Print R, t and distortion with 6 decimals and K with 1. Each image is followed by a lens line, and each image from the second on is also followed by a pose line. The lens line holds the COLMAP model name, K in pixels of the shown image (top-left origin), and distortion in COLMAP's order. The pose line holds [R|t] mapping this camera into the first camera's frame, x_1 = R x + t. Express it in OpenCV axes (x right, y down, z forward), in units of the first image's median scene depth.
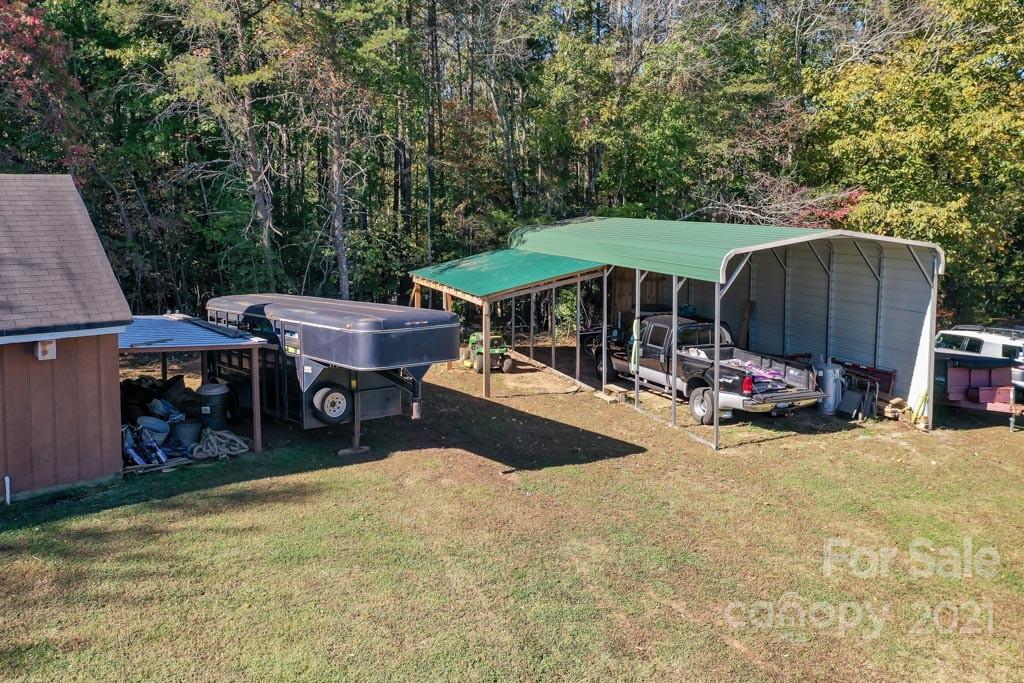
lens RADIAL K [[836.7, 0, 509.9], [0, 836.7, 271.5], [0, 0, 1]] dist [0.016621, 0.014635]
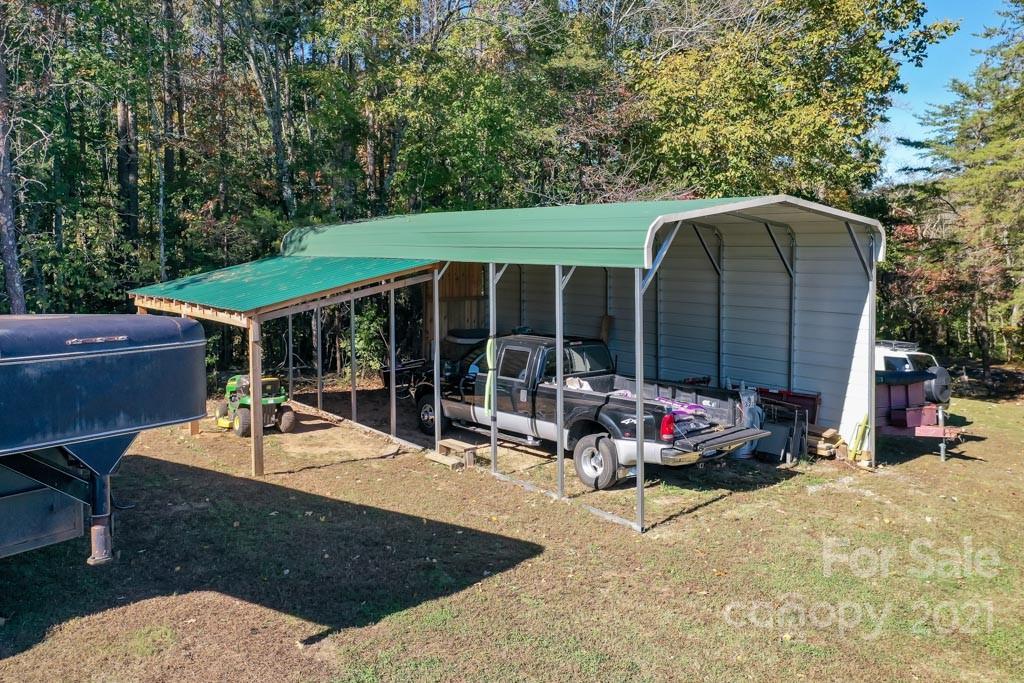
lens RADIAL K [[829.4, 0, 512.4], [0, 829.4, 285.6], [0, 0, 1]] dist [-0.001578, 0.084393]
pose [[0.958865, -0.022836, 0.282943, -0.018507], [0.033918, 0.998835, -0.034331, 0.038312], [-0.281829, 0.042515, 0.958522, 0.362416]]
